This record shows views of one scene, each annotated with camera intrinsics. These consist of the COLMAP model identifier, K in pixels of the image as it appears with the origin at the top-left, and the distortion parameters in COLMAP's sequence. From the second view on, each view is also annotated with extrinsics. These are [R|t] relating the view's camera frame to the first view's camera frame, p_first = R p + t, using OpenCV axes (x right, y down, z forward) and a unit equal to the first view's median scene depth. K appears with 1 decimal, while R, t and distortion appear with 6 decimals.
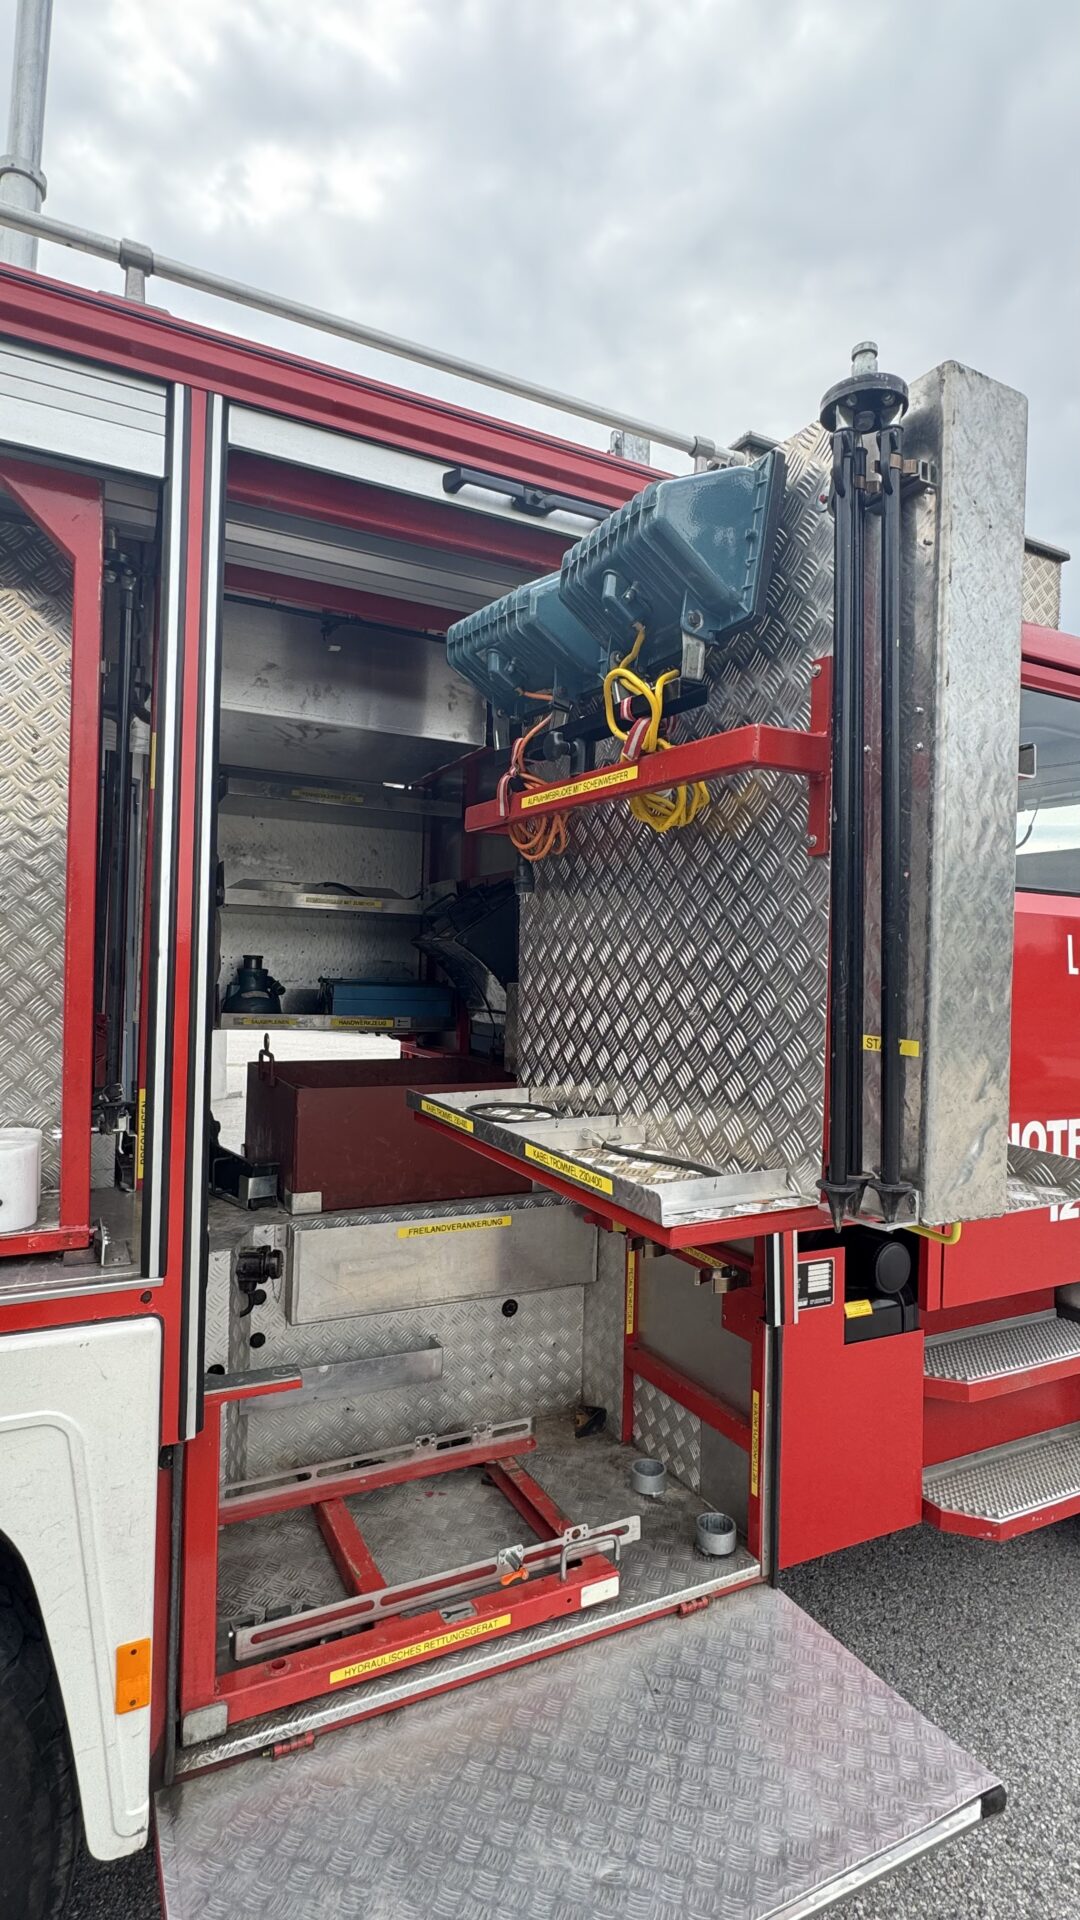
lens RADIAL K [[945.5, 0, 544.6], [0, 945.5, 953.6], [0, 0, 1]] dist [-0.001896, -0.000050]
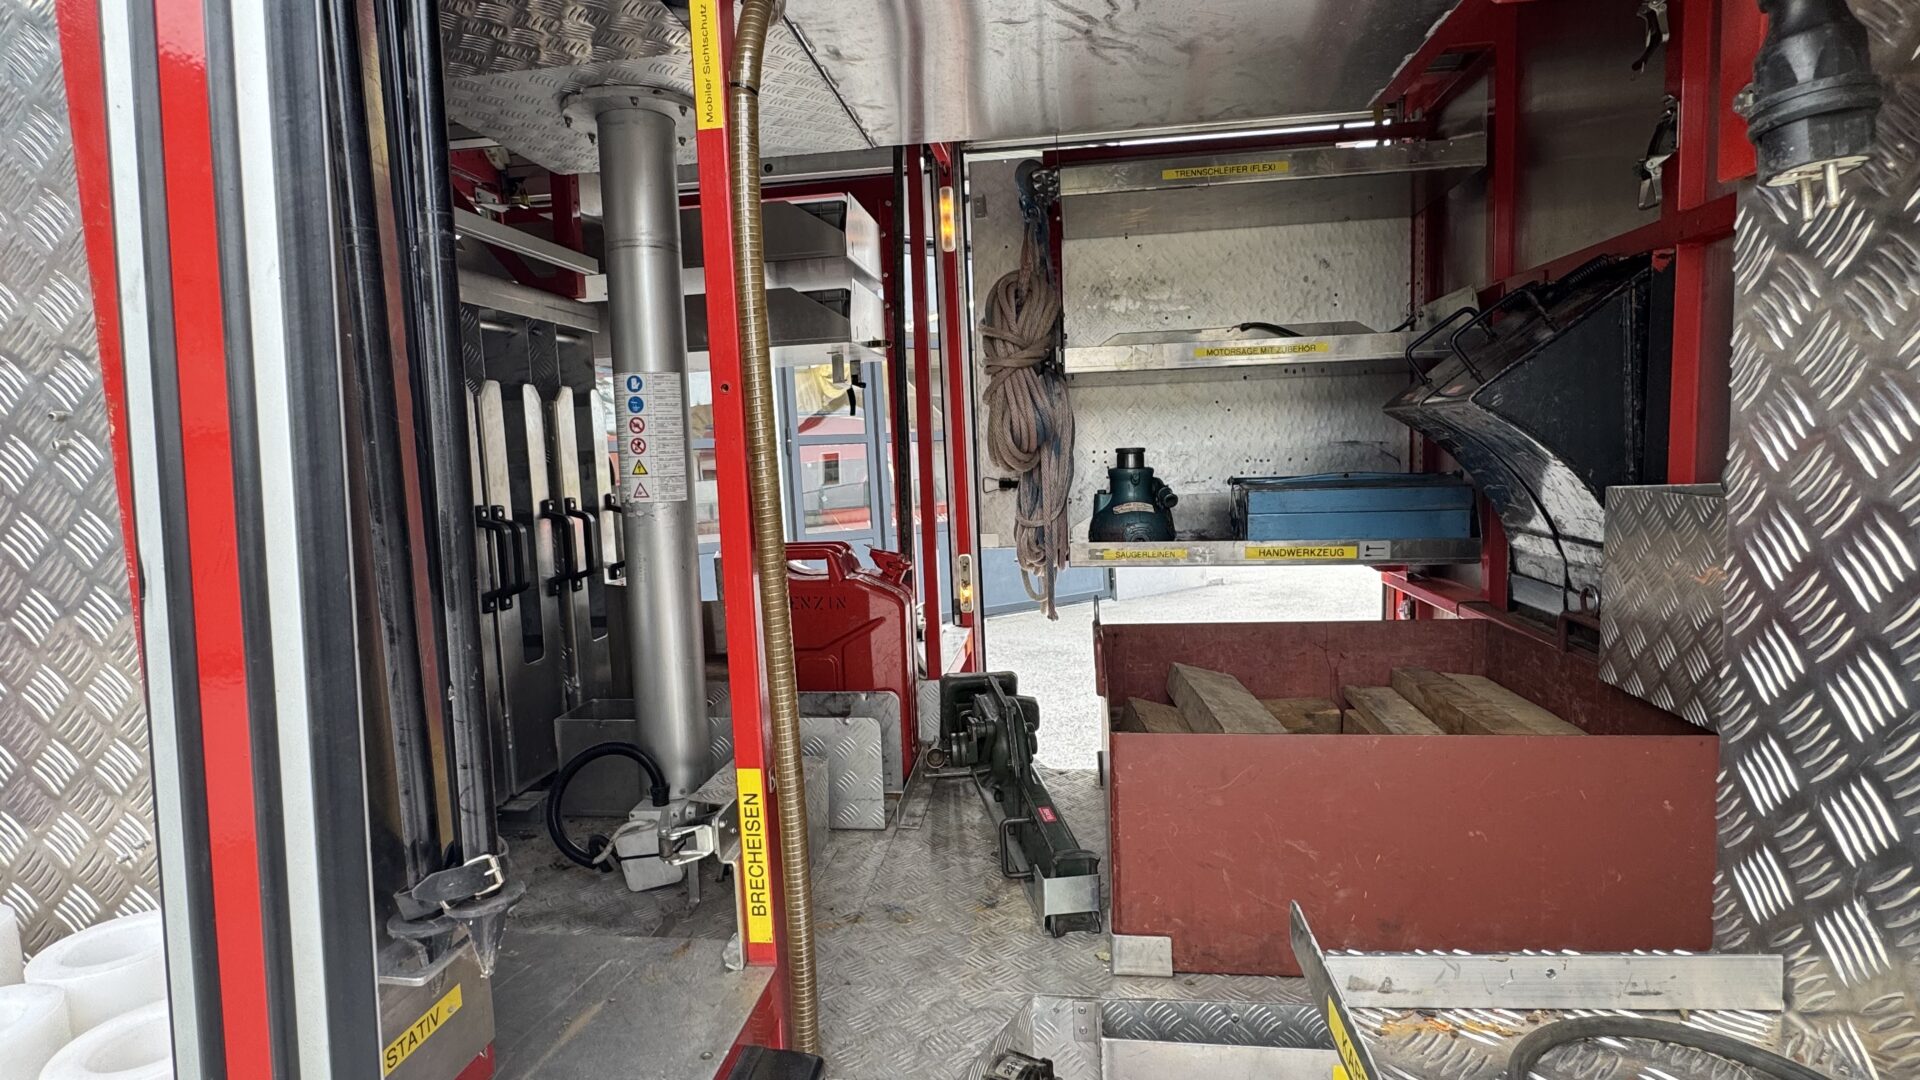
lens RADIAL K [[944.3, 0, 952.3], [0, 944.3, 539.2], [0, 0, 1]] dist [-0.002920, 0.000714]
pose [[0.820465, -0.001093, -0.571696, -0.049764], [0.070400, 0.992580, 0.099136, -0.013959], [0.567346, -0.121585, 0.814454, 0.588391]]
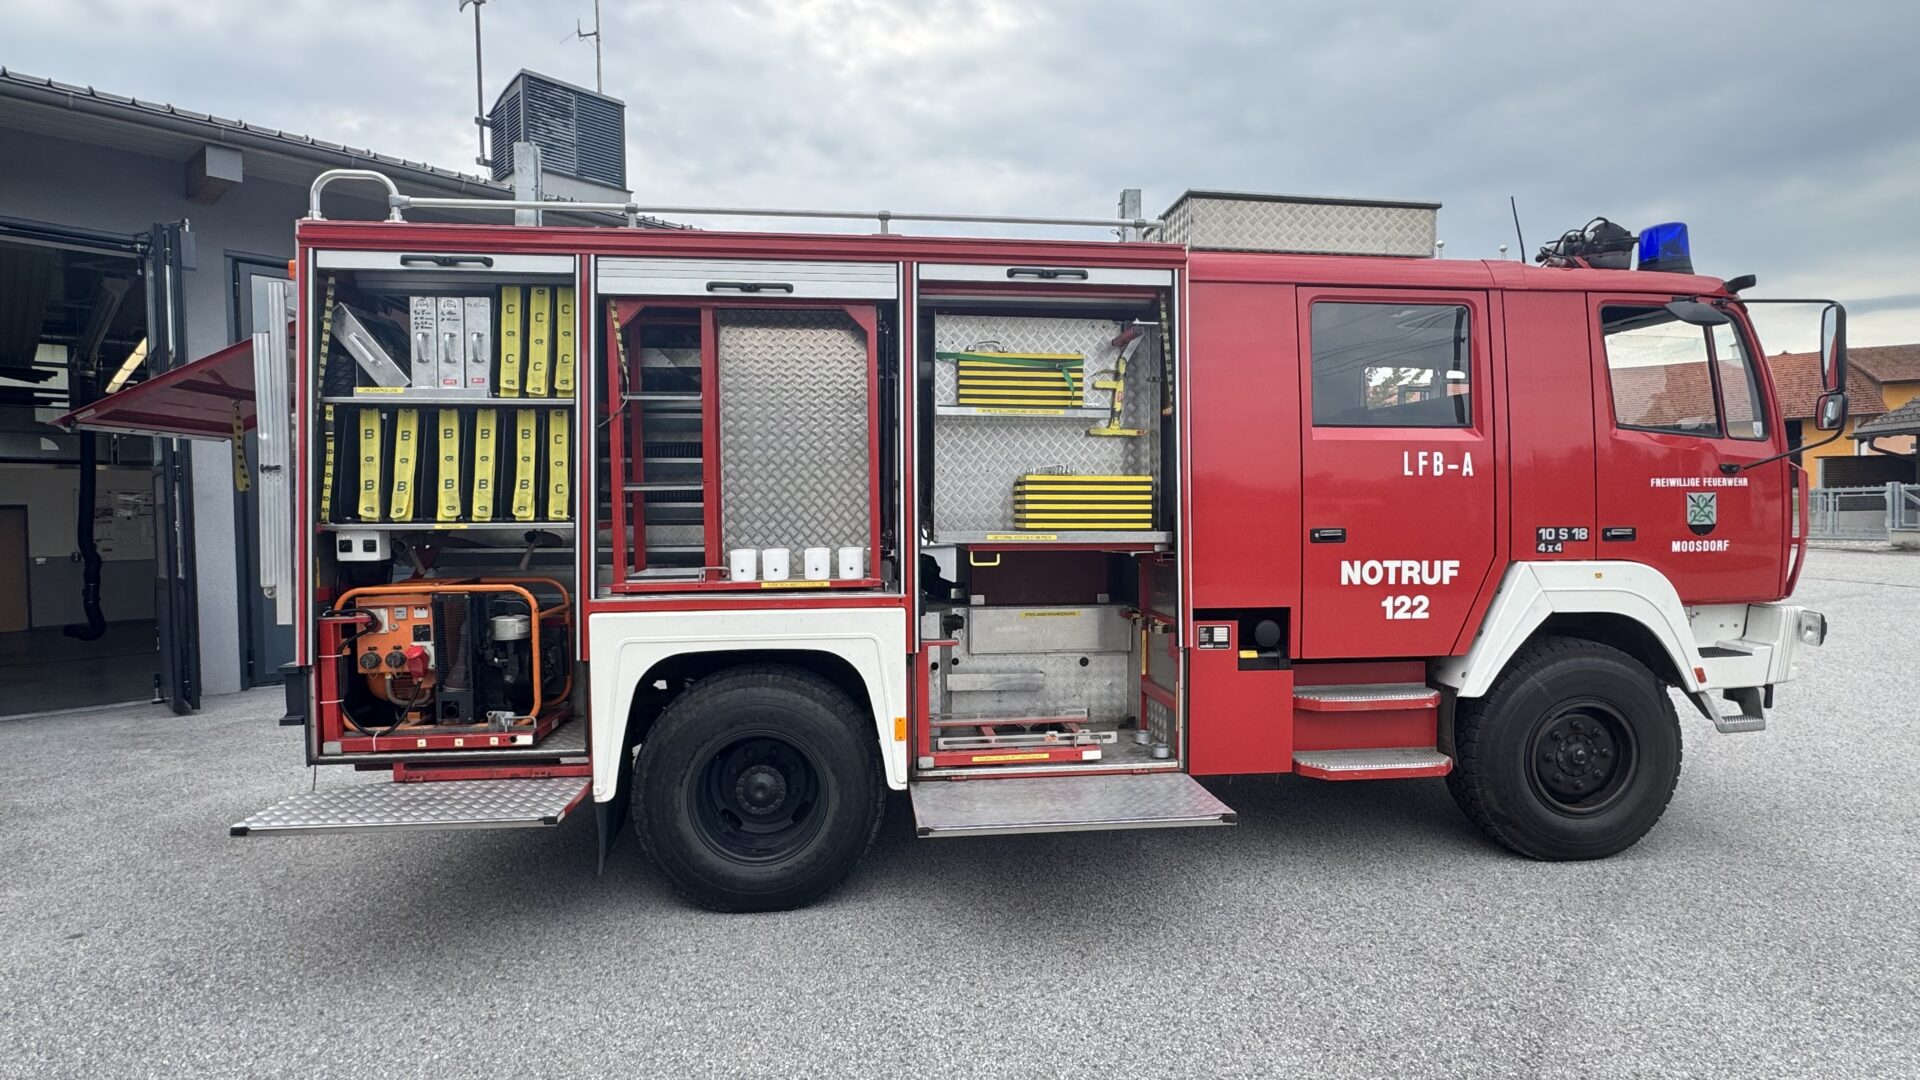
lens RADIAL K [[947.5, 0, 957.0], [0, 947.5, 535.5], [0, 0, 1]] dist [-0.002473, 0.000369]
pose [[0.933696, -0.013708, -0.357805, 0.448988], [0.031566, 0.998528, 0.044115, 0.032030], [0.356674, -0.052485, 0.932754, -0.937061]]
